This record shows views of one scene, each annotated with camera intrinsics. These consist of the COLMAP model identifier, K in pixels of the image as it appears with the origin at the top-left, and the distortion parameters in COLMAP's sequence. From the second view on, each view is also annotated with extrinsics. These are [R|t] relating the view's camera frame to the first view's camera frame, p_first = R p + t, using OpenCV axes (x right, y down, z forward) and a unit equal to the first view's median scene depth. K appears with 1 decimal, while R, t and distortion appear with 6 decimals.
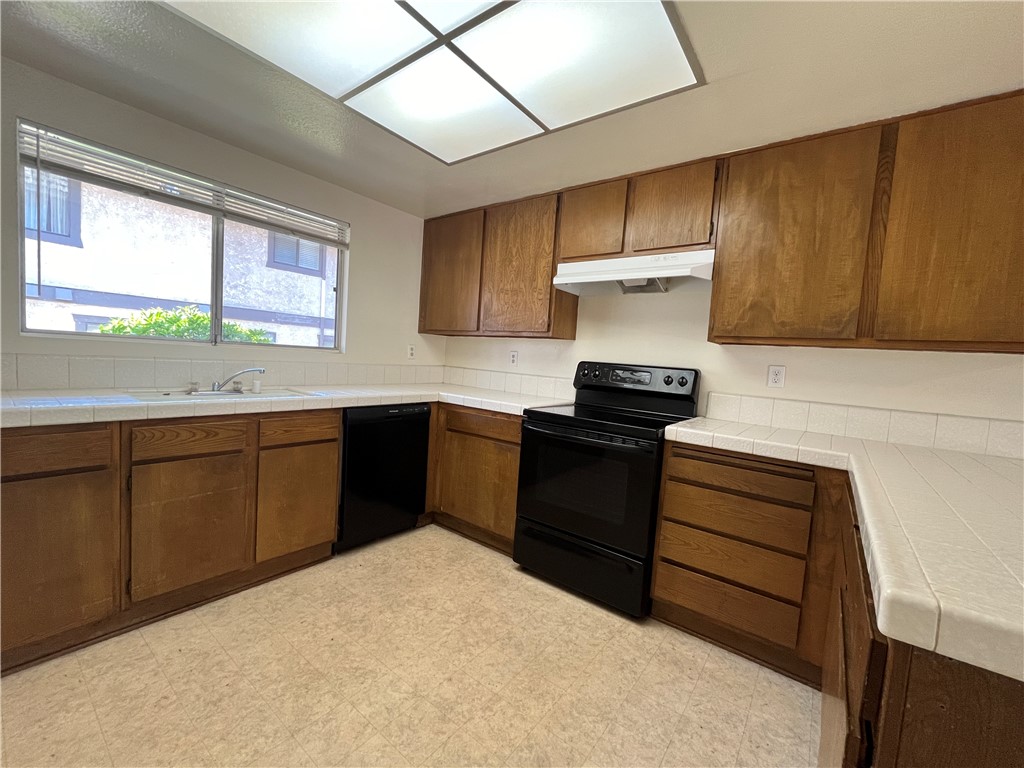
lens RADIAL K [[419.9, 0, 510.6], [0, 419.9, 388.0], [0, 0, 1]] dist [-0.001521, -0.000130]
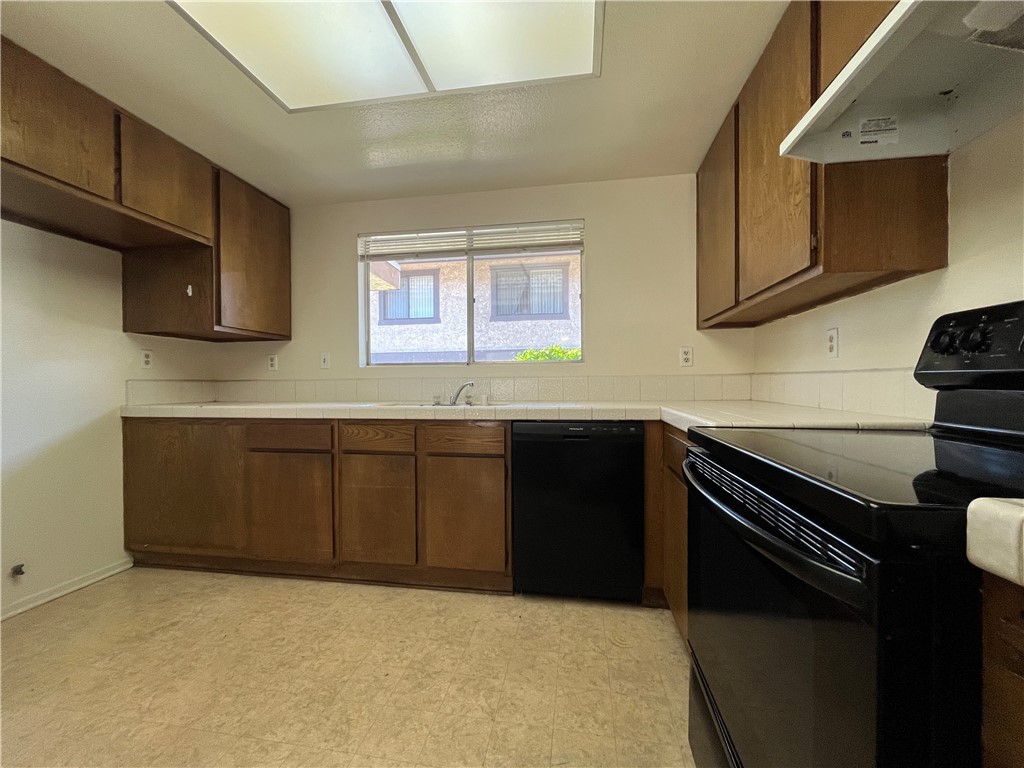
lens RADIAL K [[419.9, 0, 510.6], [0, 419.9, 388.0], [0, 0, 1]] dist [-0.001521, -0.000130]
pose [[0.470195, -0.057796, -0.880668, 0.377142], [-0.027967, 0.996377, -0.080321, 0.050286], [0.882119, 0.062396, 0.466875, 0.589282]]
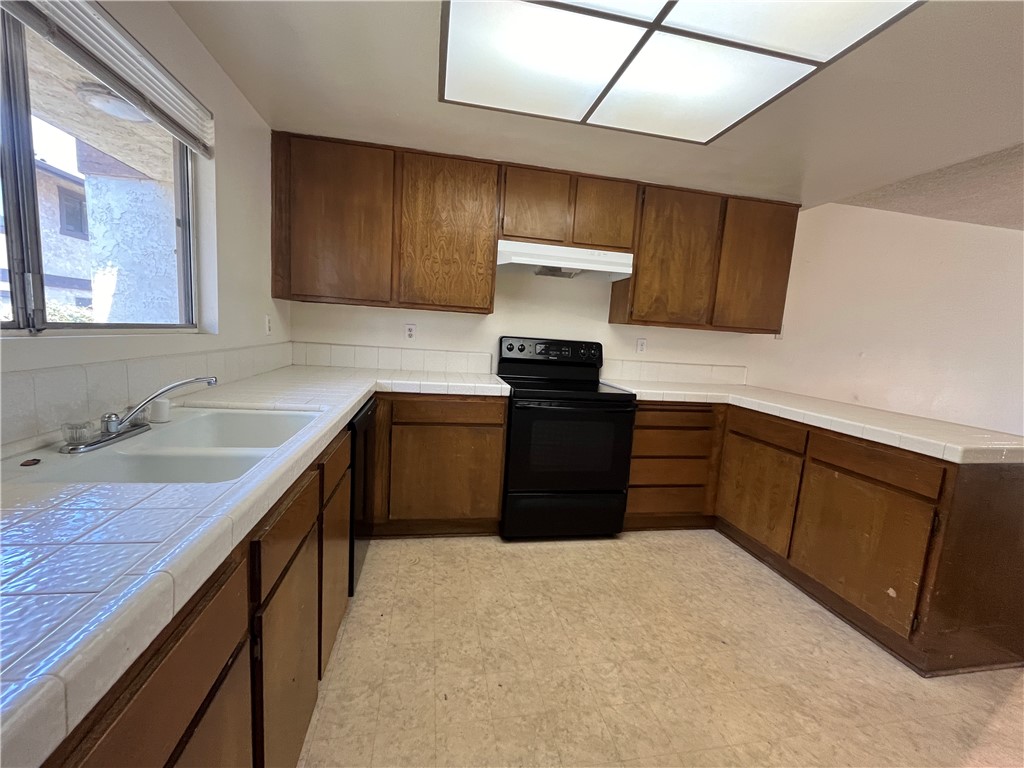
lens RADIAL K [[419.9, 0, 510.6], [0, 419.9, 388.0], [0, 0, 1]] dist [-0.001521, -0.000130]
pose [[0.666653, -0.121250, 0.735440, -0.729723], [0.036904, 0.990840, 0.129904, -0.086152], [-0.744454, -0.059460, 0.665021, 0.338777]]
